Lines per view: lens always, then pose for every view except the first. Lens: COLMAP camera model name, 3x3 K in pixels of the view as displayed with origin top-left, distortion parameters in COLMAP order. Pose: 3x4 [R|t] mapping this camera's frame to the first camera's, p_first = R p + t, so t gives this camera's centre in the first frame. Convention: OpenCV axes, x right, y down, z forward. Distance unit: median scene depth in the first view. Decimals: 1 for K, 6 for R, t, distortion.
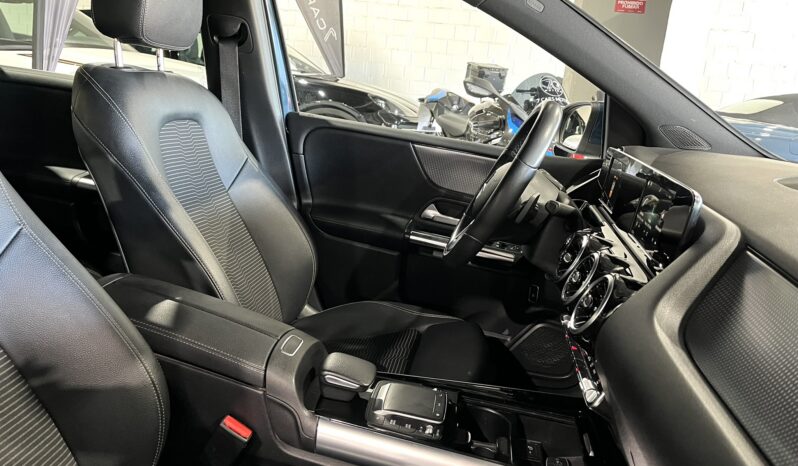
lens RADIAL K [[607.5, 0, 402.7], [0, 607.5, 231.8], [0, 0, 1]] dist [0.047182, -0.067866]
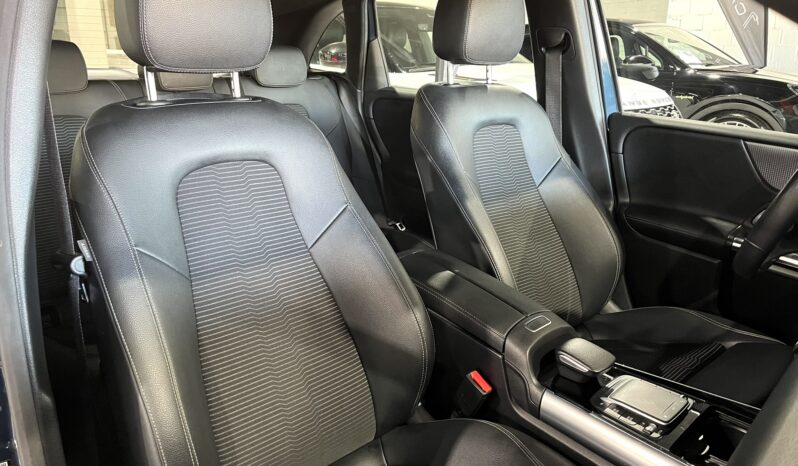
lens RADIAL K [[607.5, 0, 396.9], [0, 607.5, 236.1], [0, 0, 1]] dist [0.047182, -0.067866]
pose [[0.795023, 0.075838, -0.601820, 0.177258], [-0.074049, 0.996867, 0.027799, 0.009253], [0.602043, 0.022463, 0.798148, -0.034133]]
